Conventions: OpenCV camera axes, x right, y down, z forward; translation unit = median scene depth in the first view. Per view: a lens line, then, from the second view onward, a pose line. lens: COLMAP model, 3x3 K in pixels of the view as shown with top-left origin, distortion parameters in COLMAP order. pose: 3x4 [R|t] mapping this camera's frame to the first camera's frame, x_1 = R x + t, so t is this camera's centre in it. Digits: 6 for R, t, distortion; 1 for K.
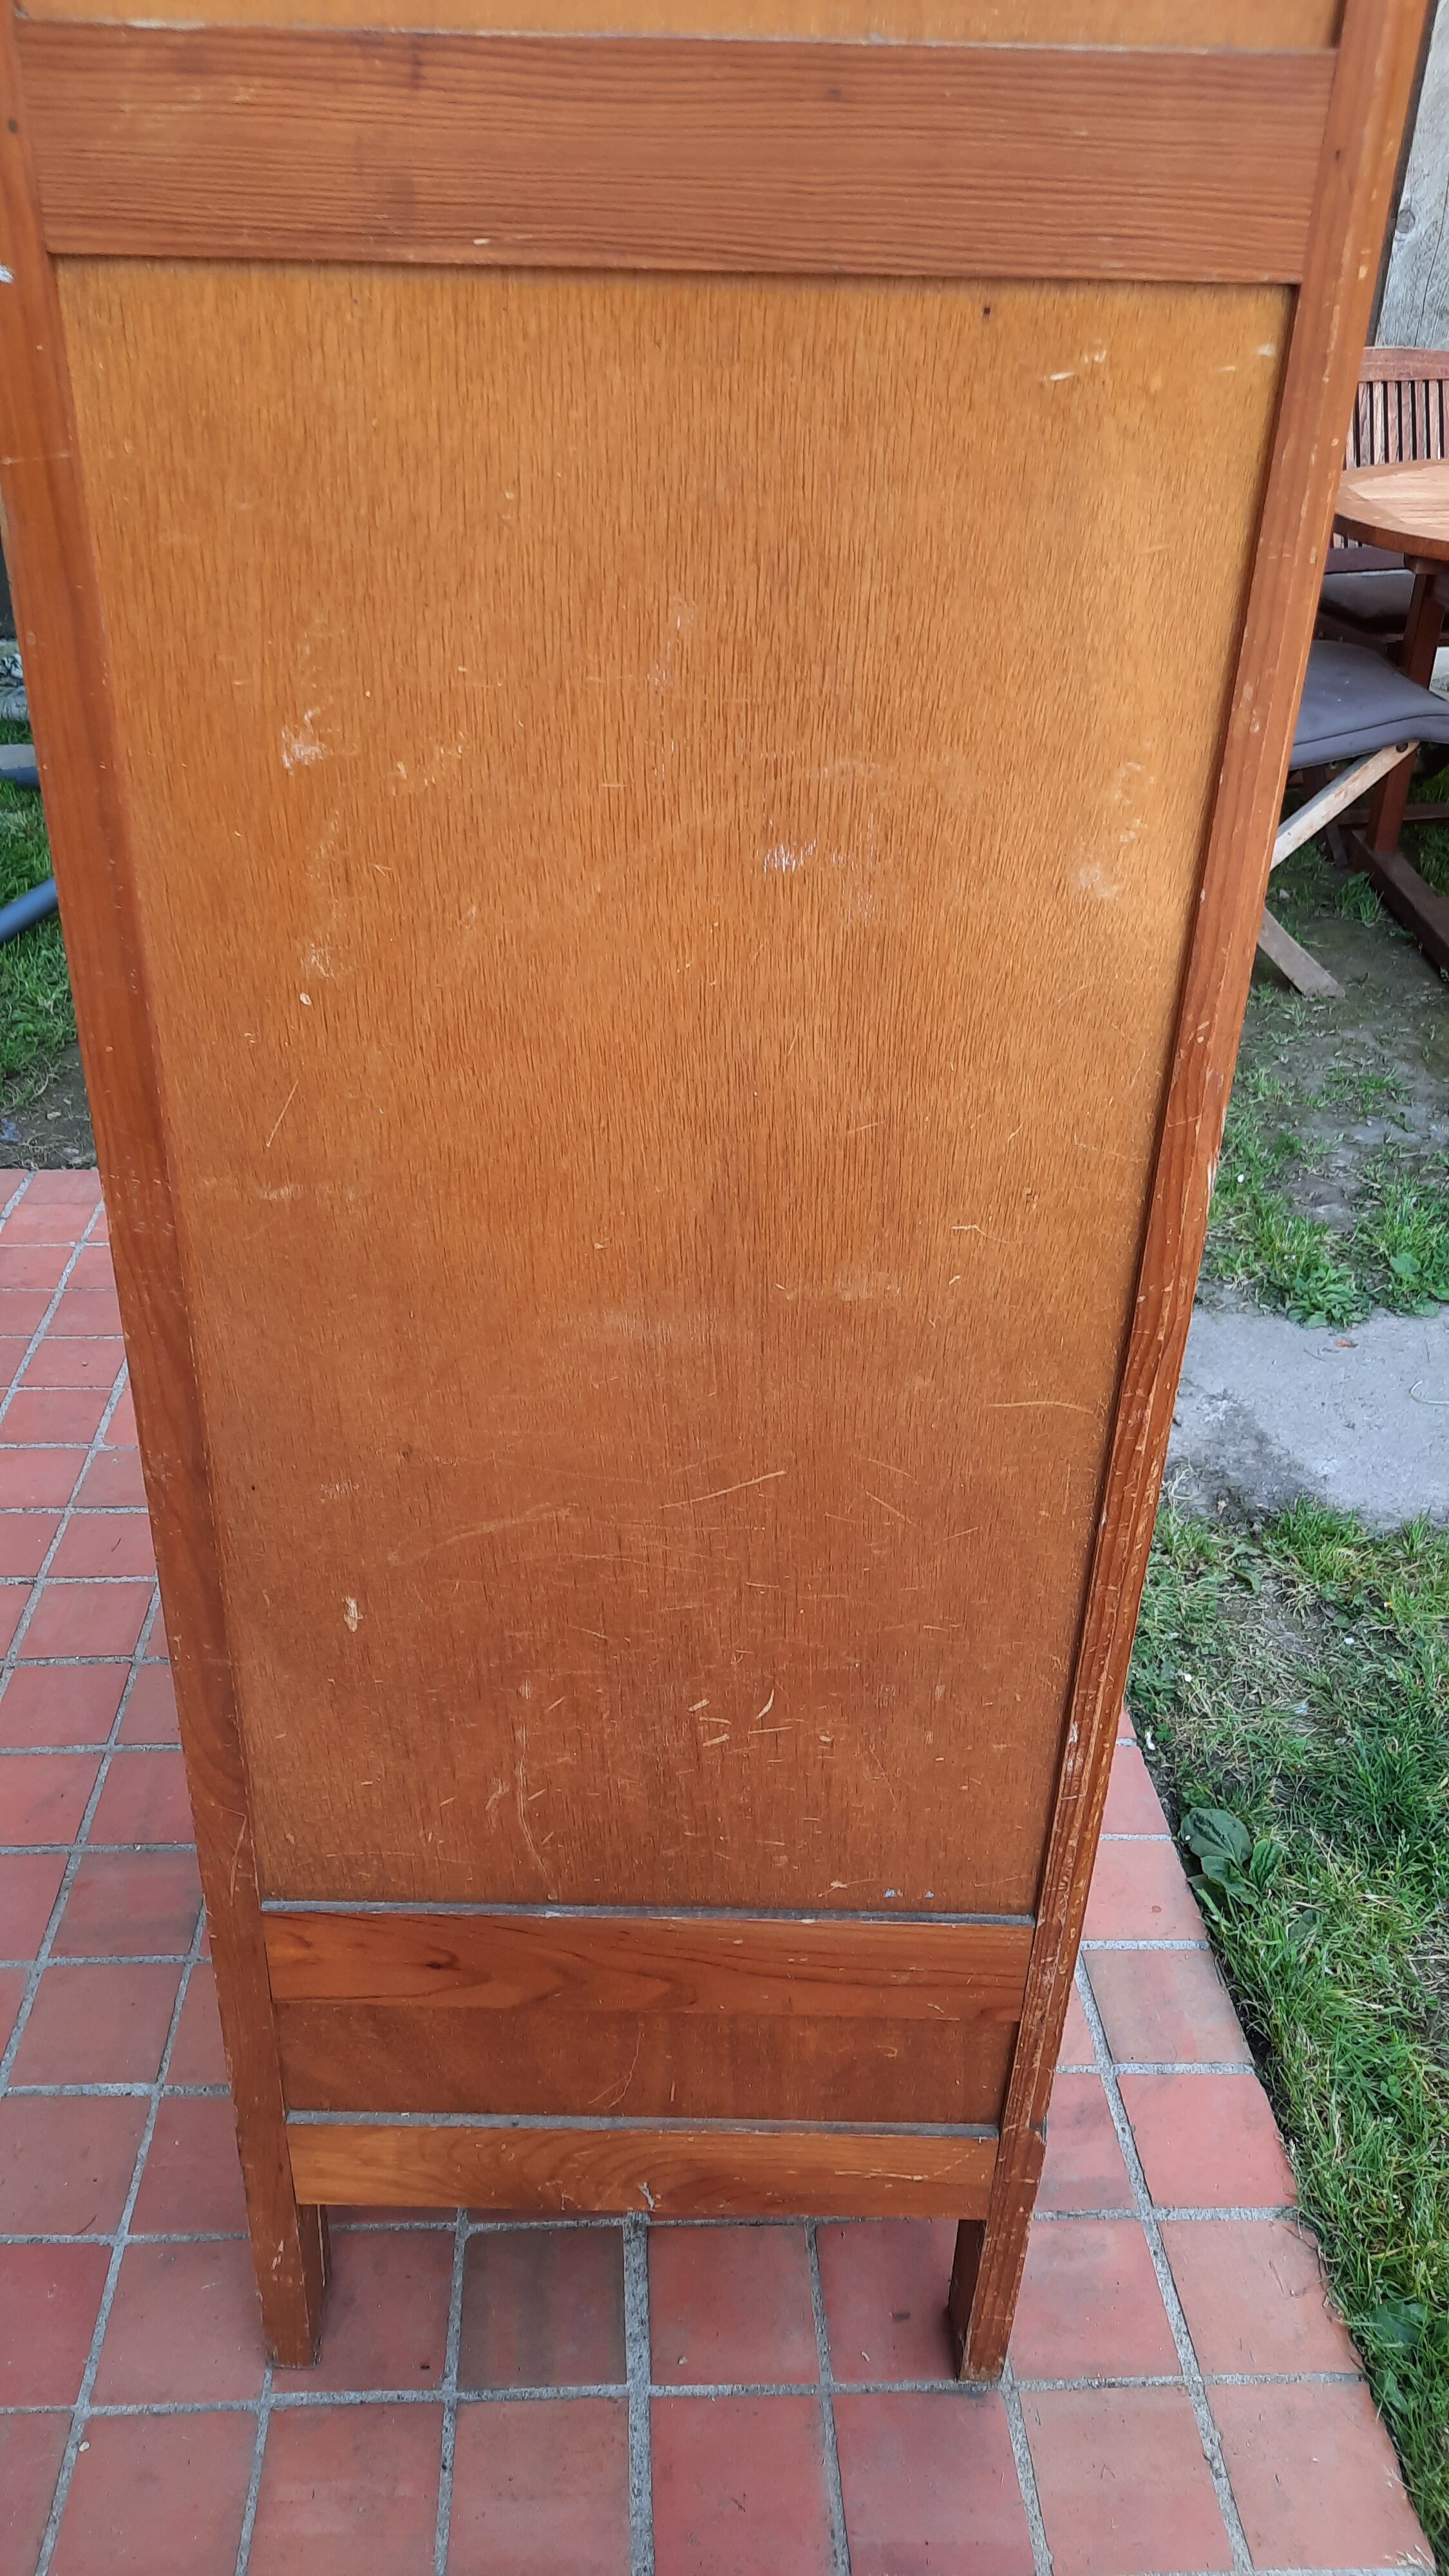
lens RADIAL K [[1891.3, 0, 725.1], [0, 1891.3, 1307.2], [0, 0, 1]] dist [0.018704, -0.008427]
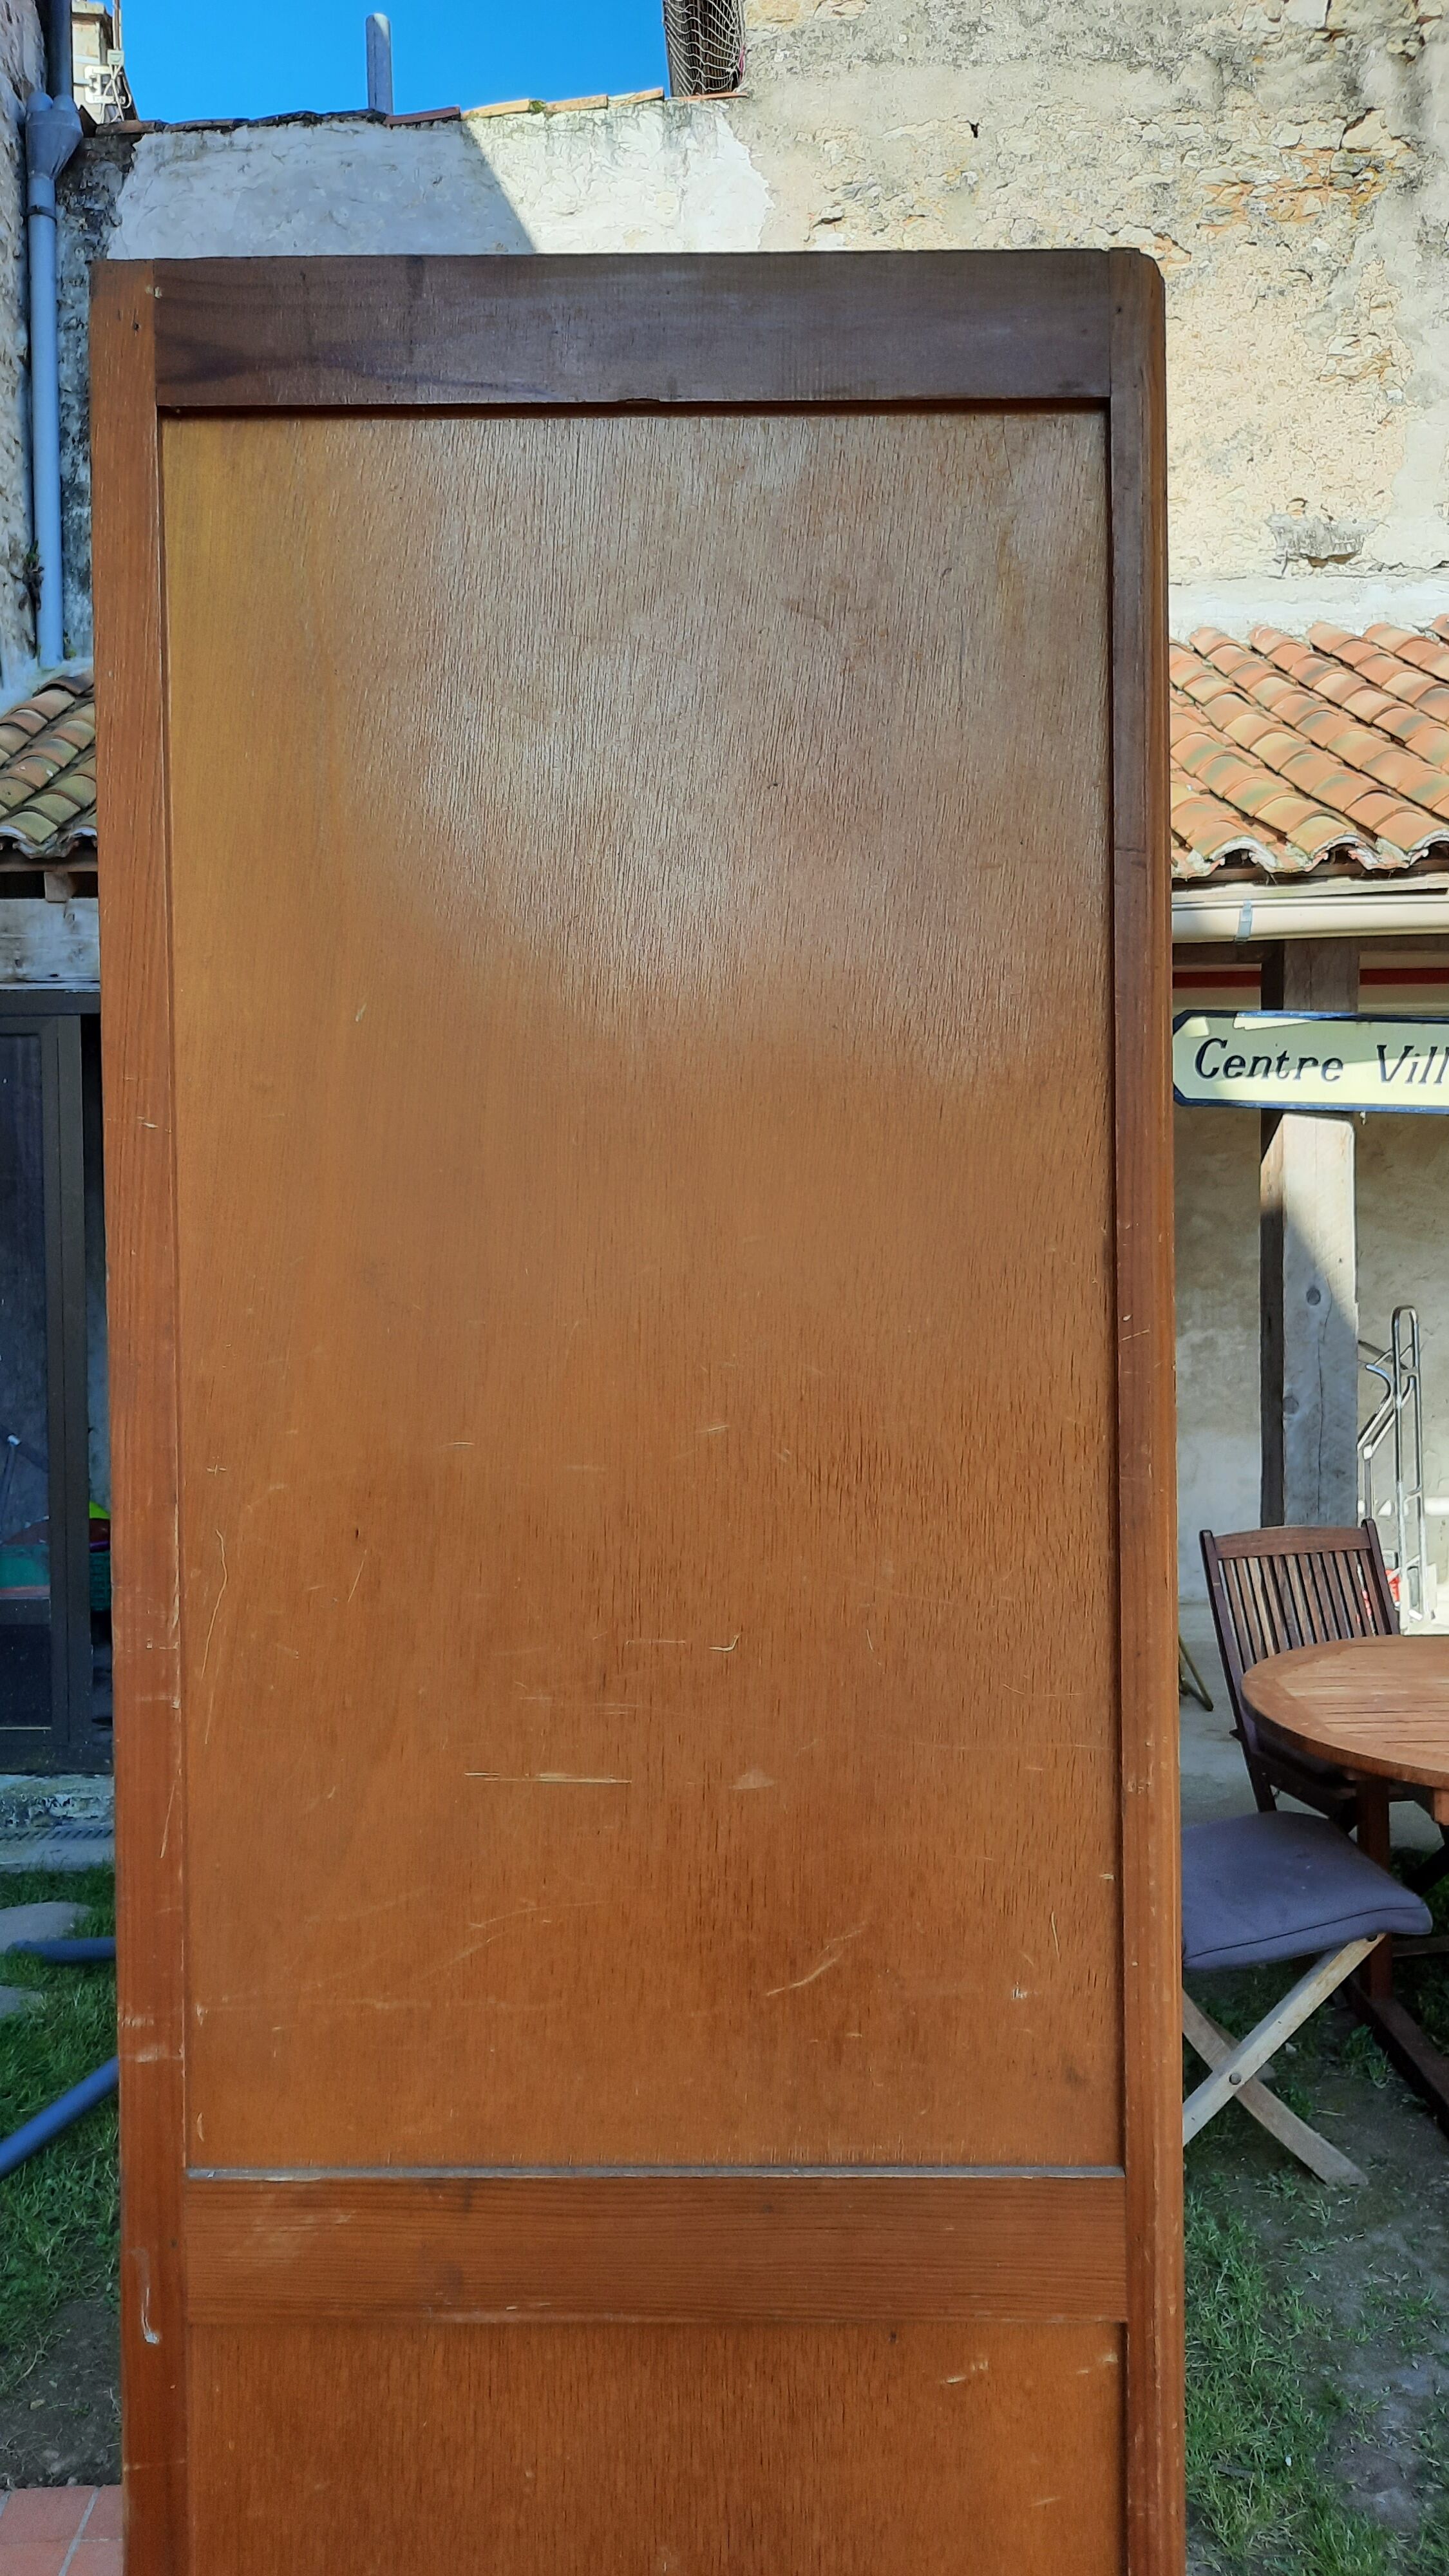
lens RADIAL K [[1893.3, 0, 711.4], [0, 1893.3, 1295.0], [0, 0, 1]] dist [-0.001836, -0.009681]
pose [[0.999313, -0.037027, -0.001740, 0.029432], [0.031140, 0.864051, -0.502440, -0.358464], [0.020108, 0.502040, 0.864610, -0.361442]]
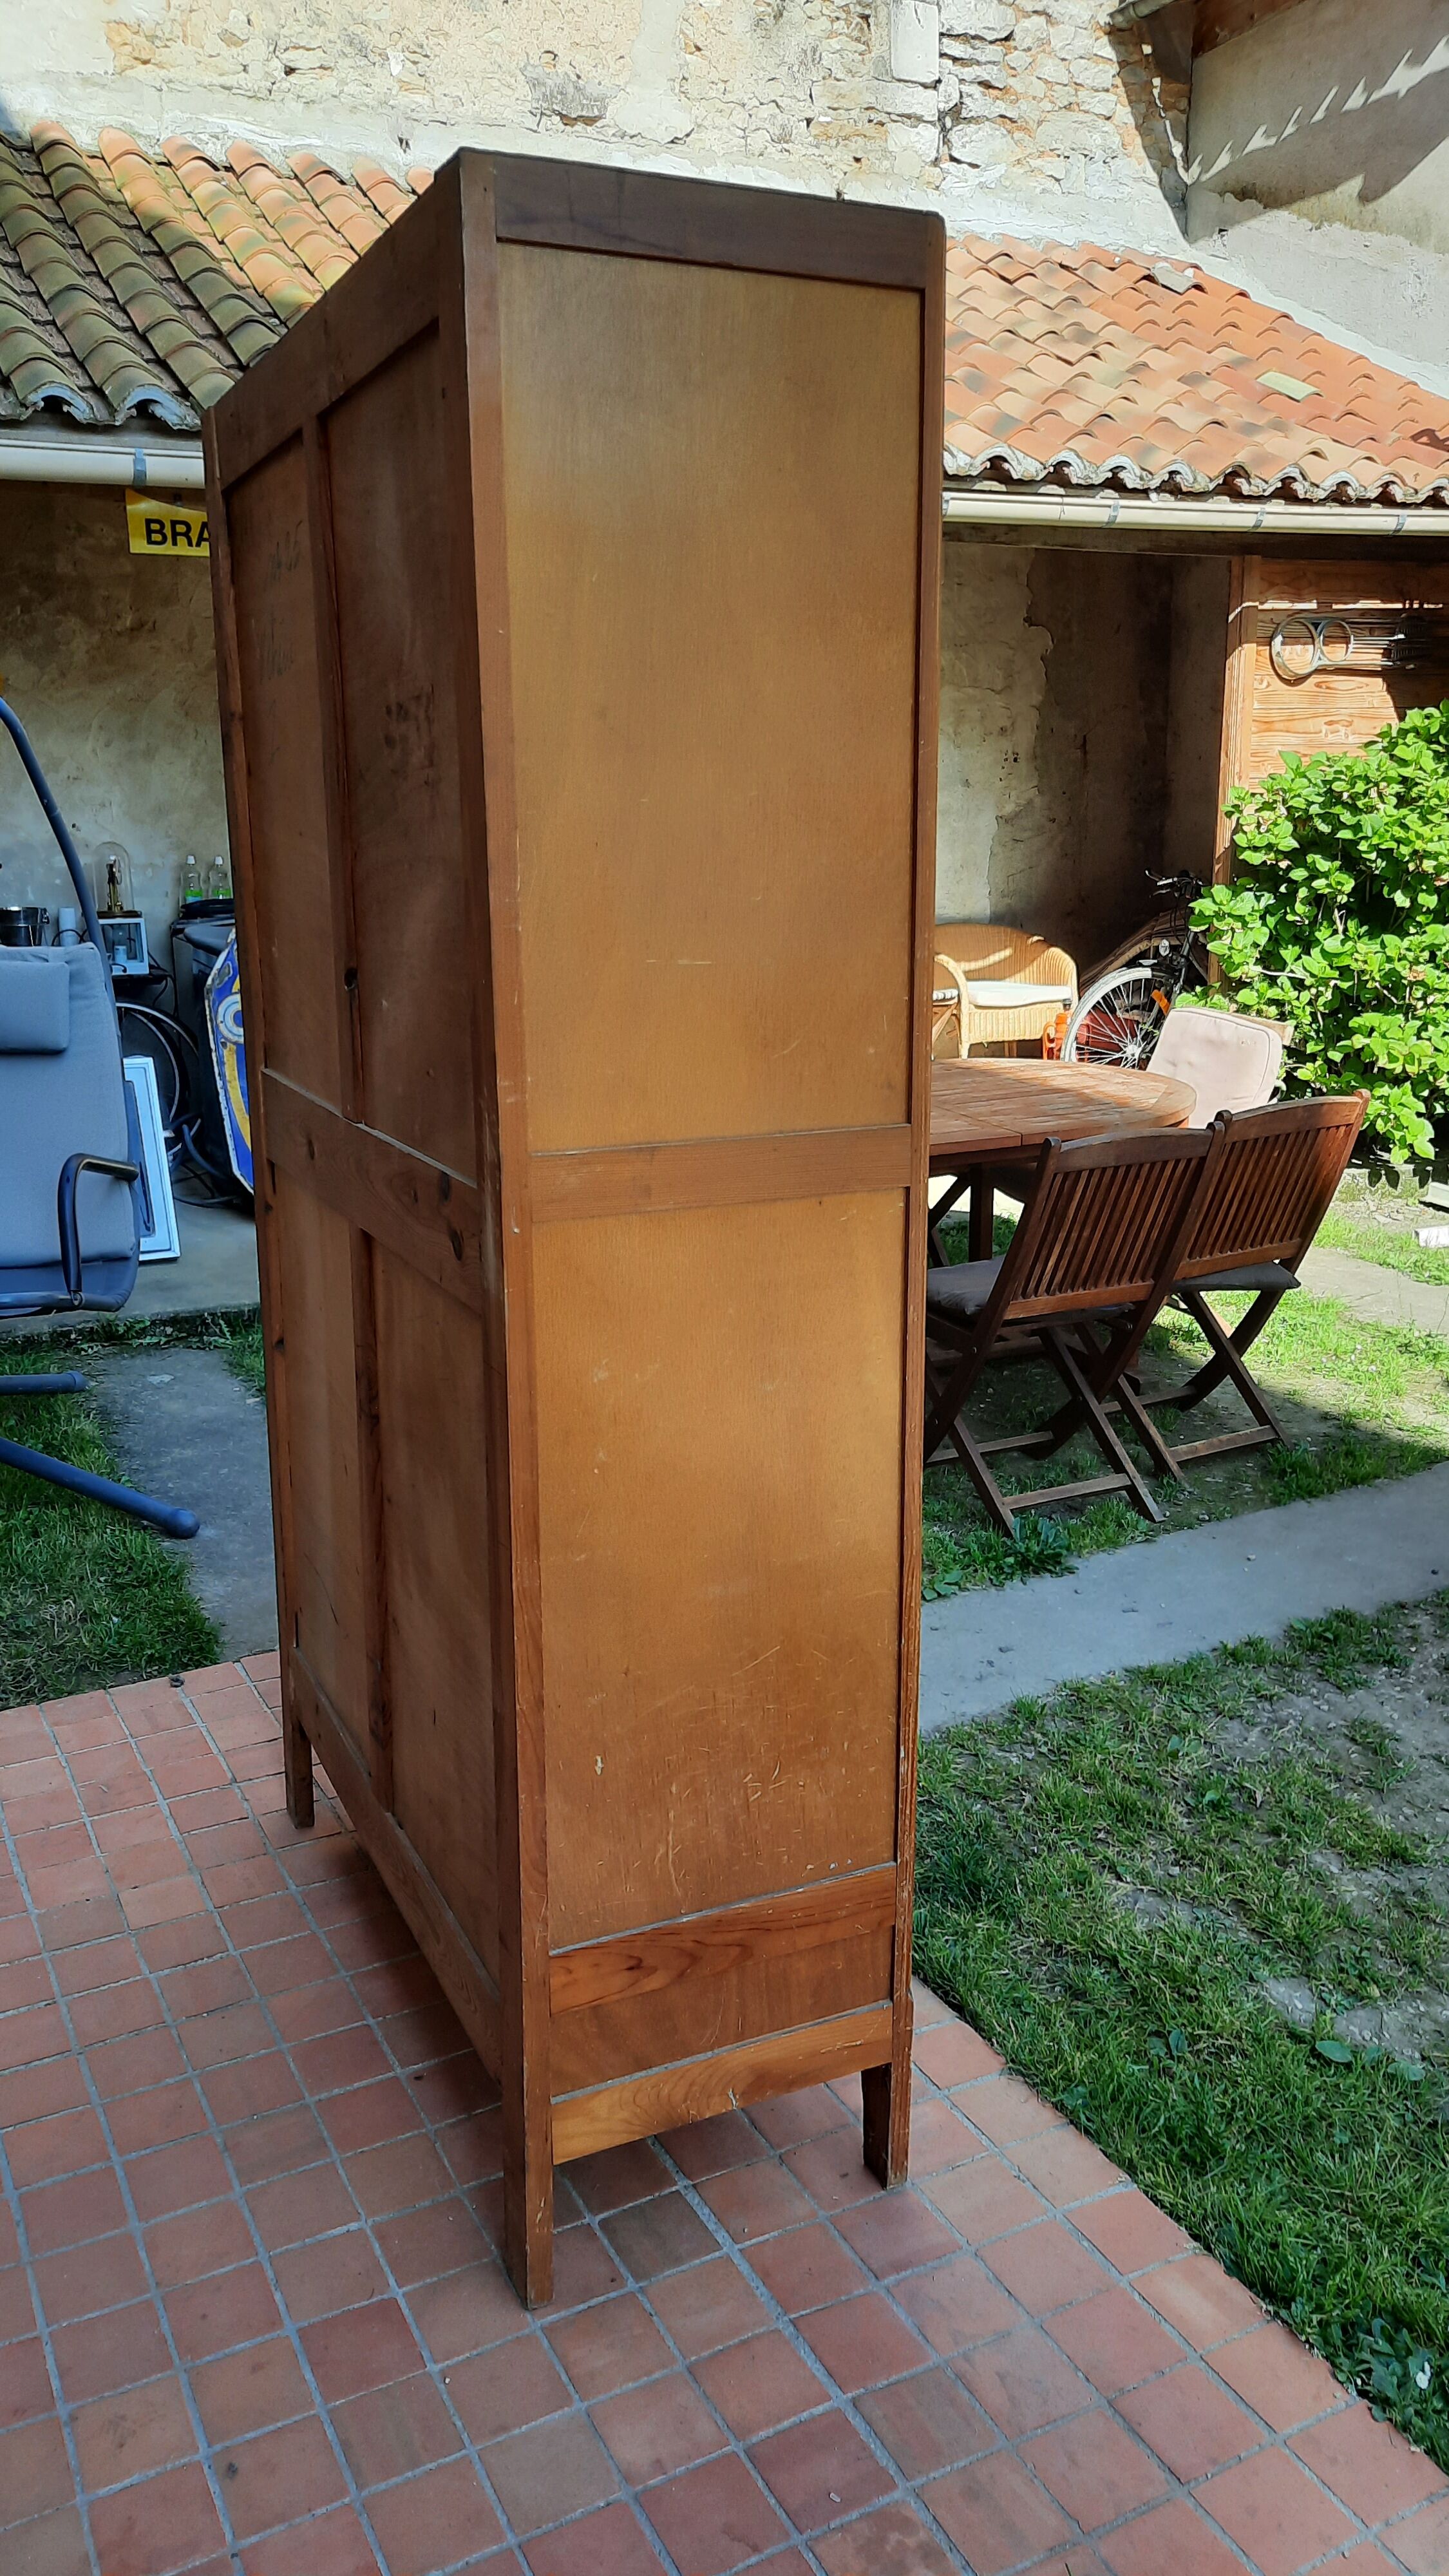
lens RADIAL K [[1893.3, 0, 711.4], [0, 1893.3, 1295.0], [0, 0, 1]] dist [-0.001836, -0.009681]
pose [[0.905774, -0.130751, 0.403086, -0.911668], [0.240084, 0.942157, -0.233880, 0.202103], [-0.349190, 0.308617, 0.884772, -1.132879]]
